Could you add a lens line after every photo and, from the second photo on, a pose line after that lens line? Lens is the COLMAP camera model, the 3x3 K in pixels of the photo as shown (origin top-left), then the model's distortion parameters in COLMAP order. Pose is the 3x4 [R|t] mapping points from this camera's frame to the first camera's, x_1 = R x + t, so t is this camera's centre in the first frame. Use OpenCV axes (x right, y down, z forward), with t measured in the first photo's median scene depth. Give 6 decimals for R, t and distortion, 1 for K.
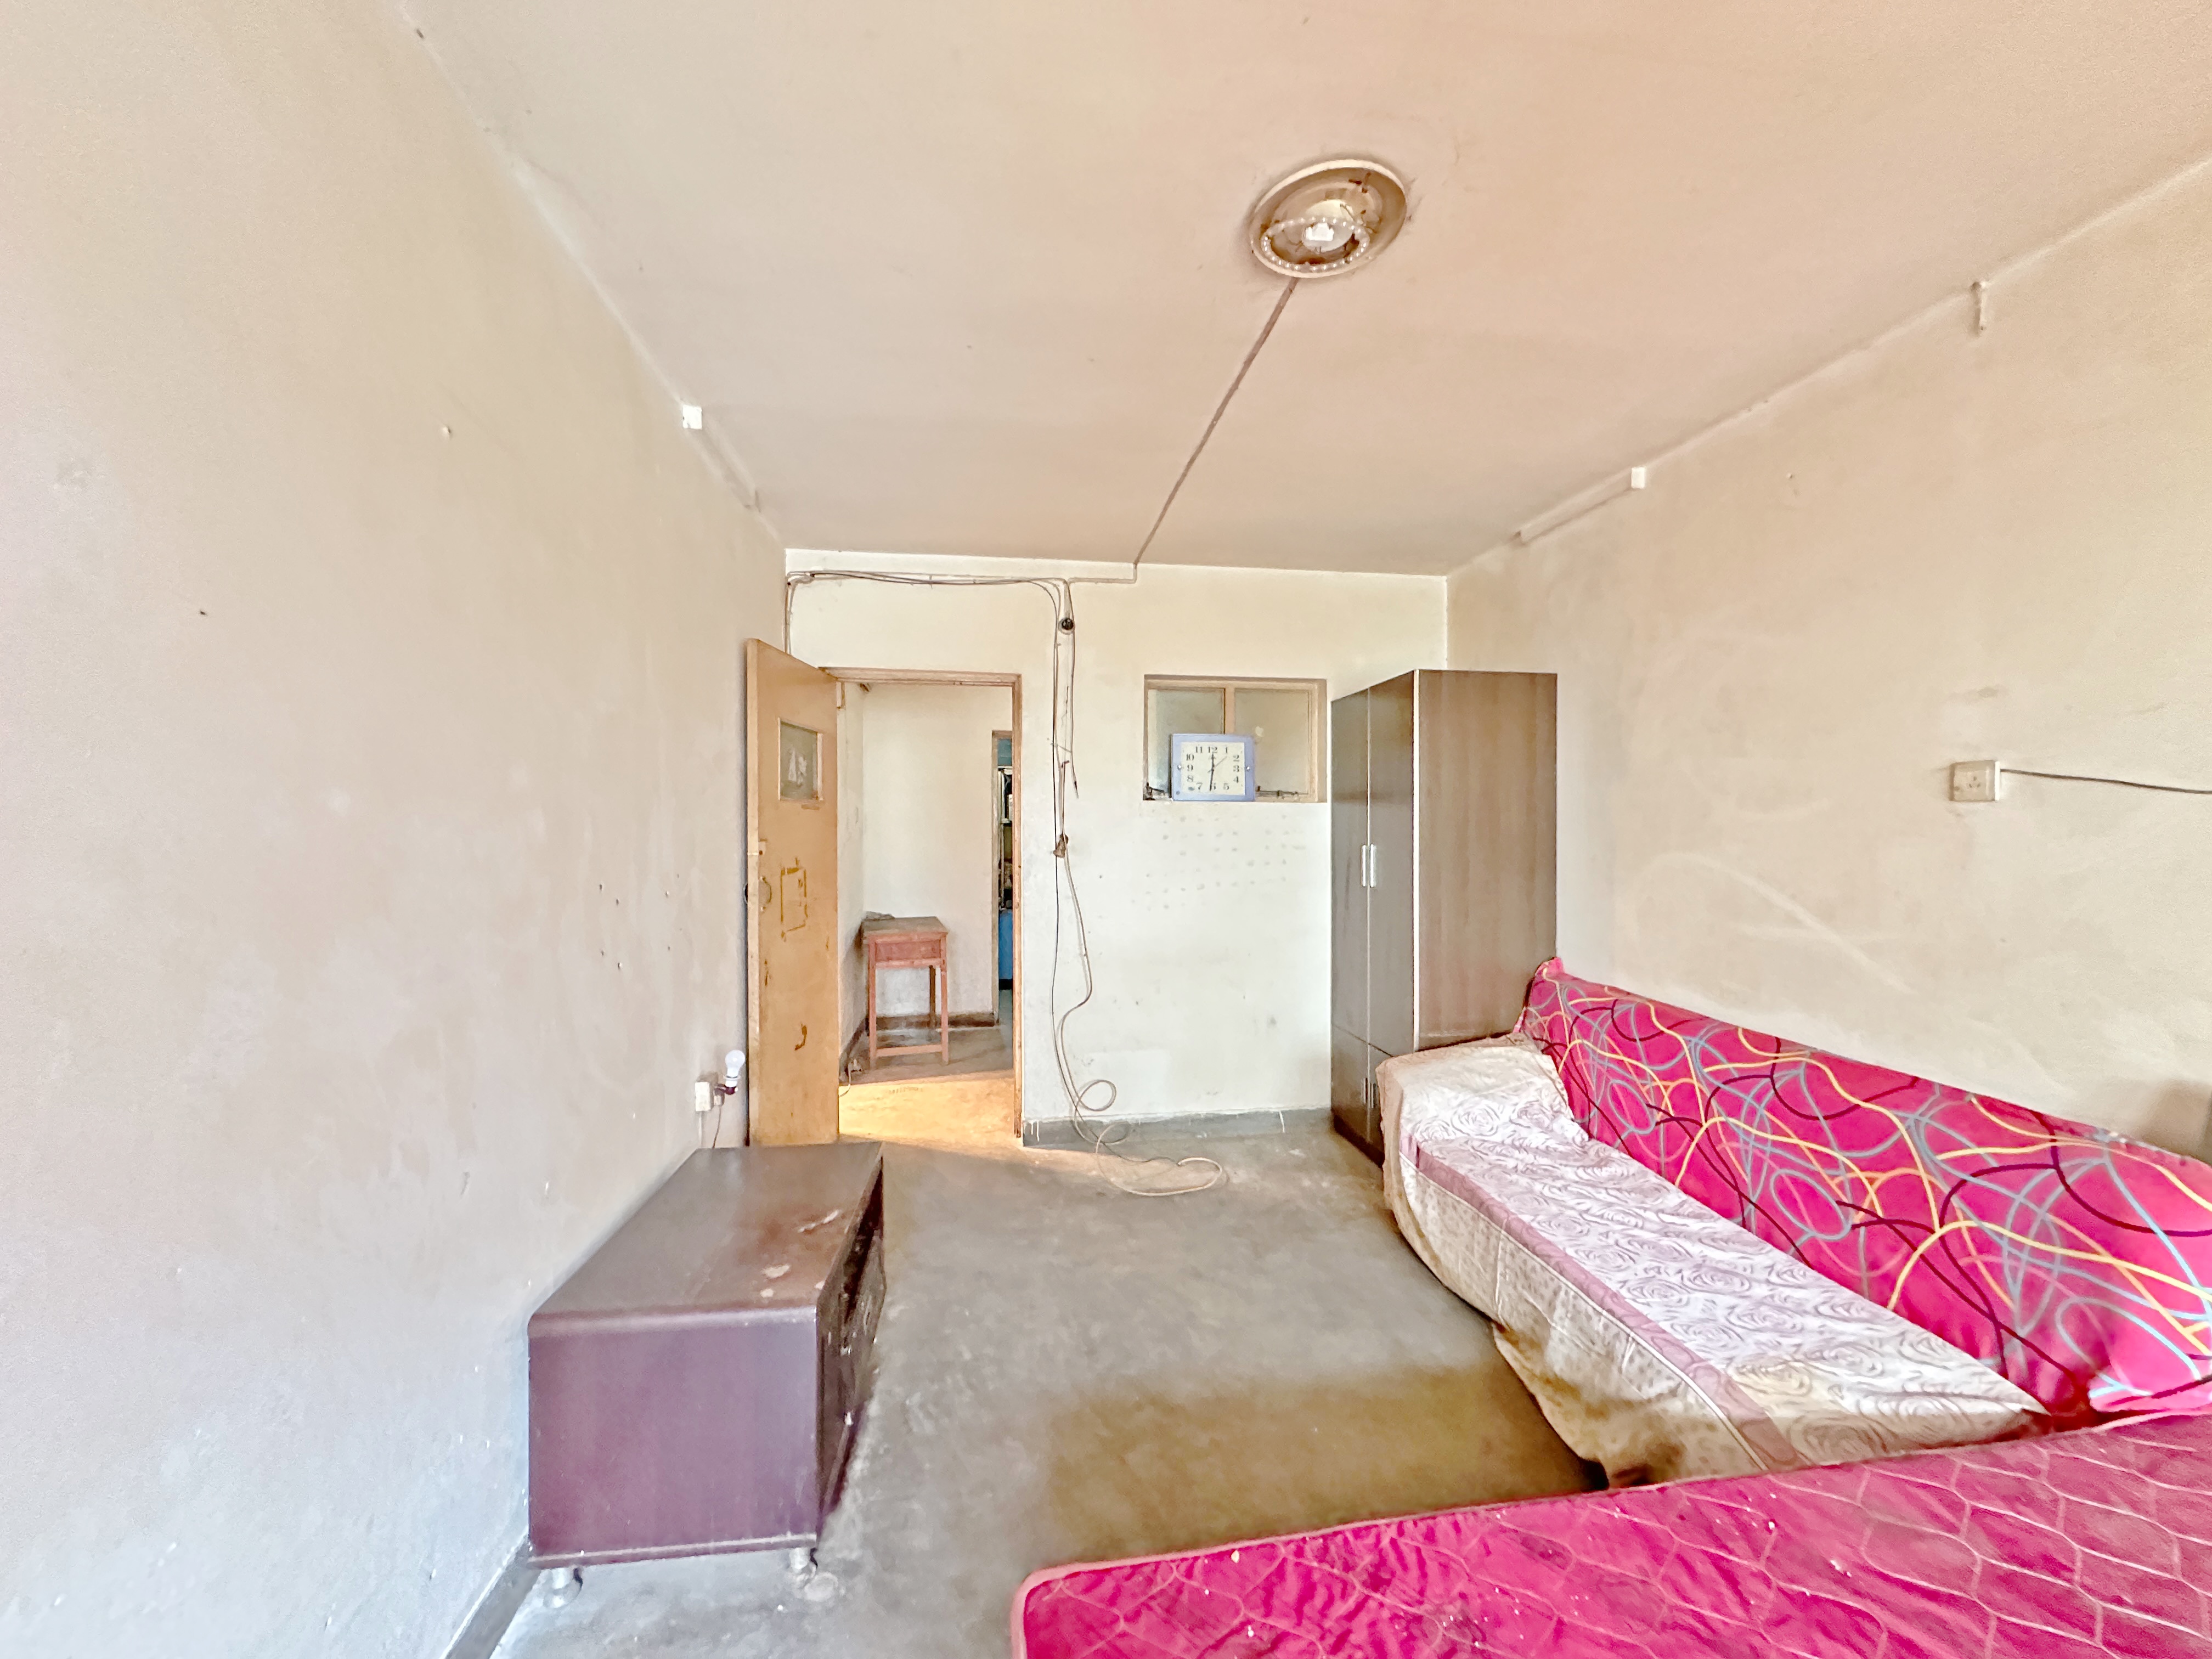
lens RADIAL K [[881.2, 0, 1103.0], [0, 881.2, 821.6], [0, 0, 1]] dist [0.000111, 0.000029]
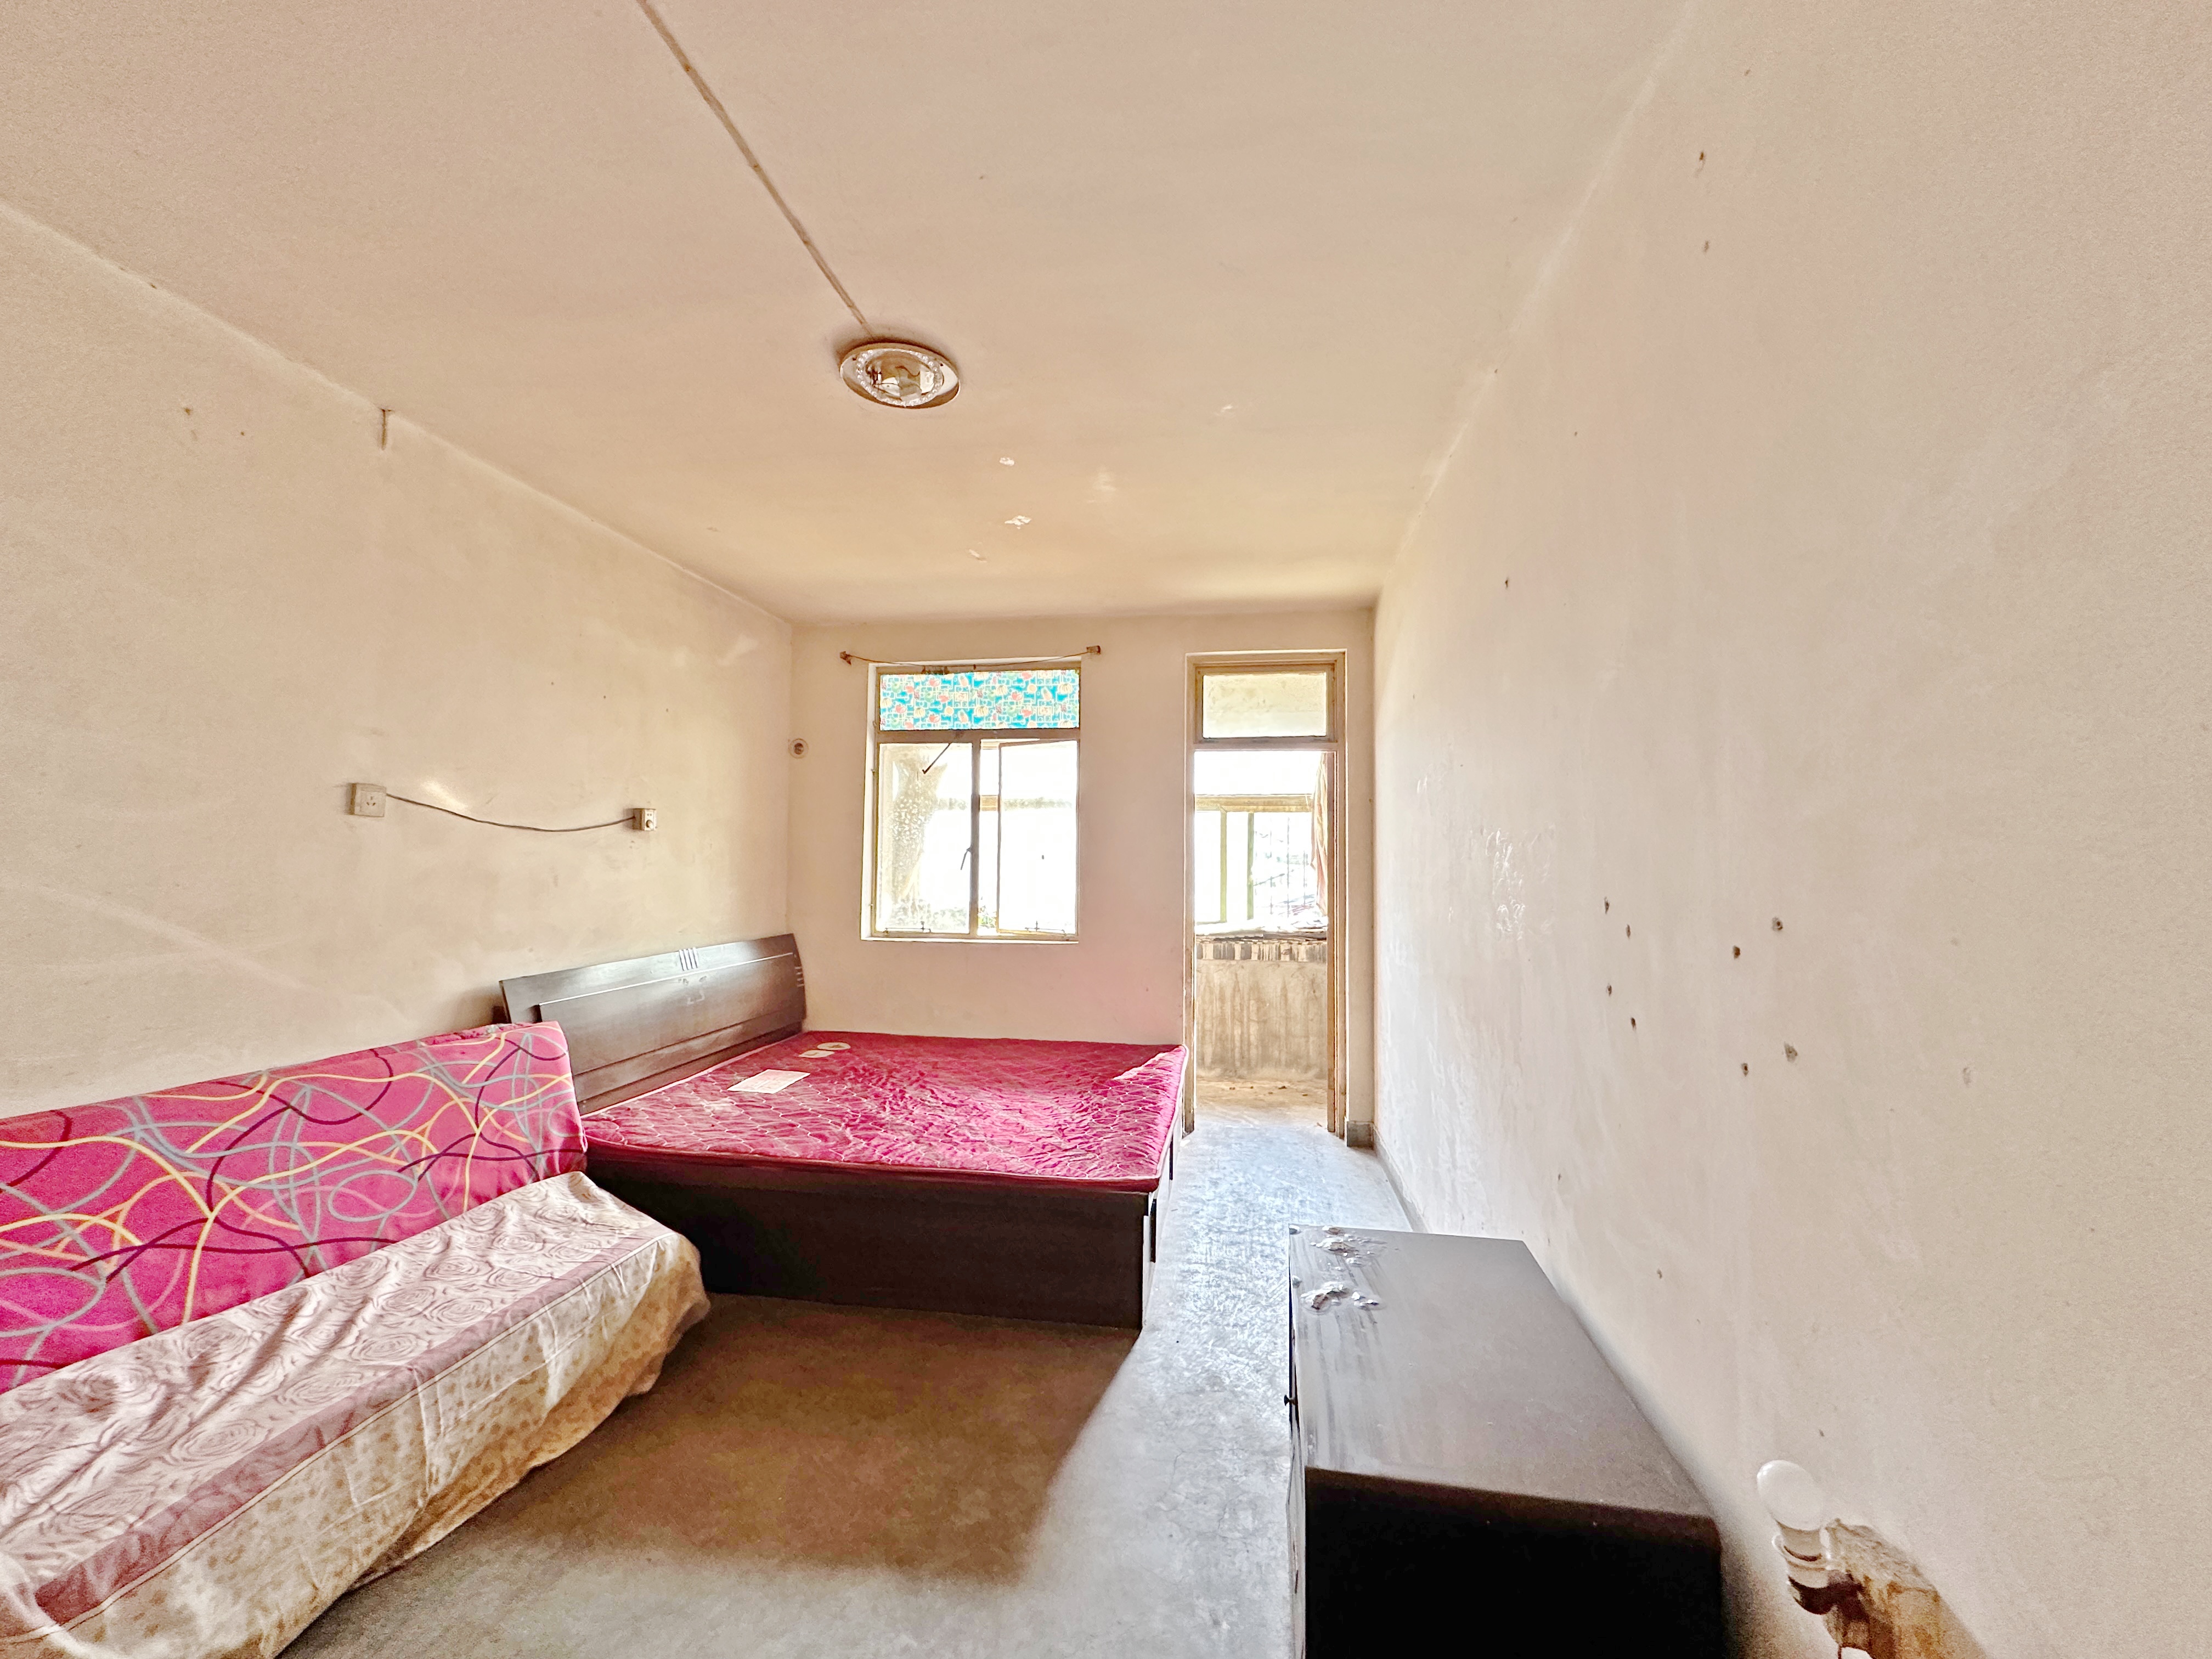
lens RADIAL K [[881.2, 0, 1105.7], [0, 881.2, 834.3], [0, 0, 1]] dist [0.000111, 0.000029]
pose [[-0.963738, 0.006759, 0.266765, -0.319828], [-0.006158, 0.998850, -0.047554, 0.051311], [-0.266780, -0.047472, -0.962588, 1.795500]]
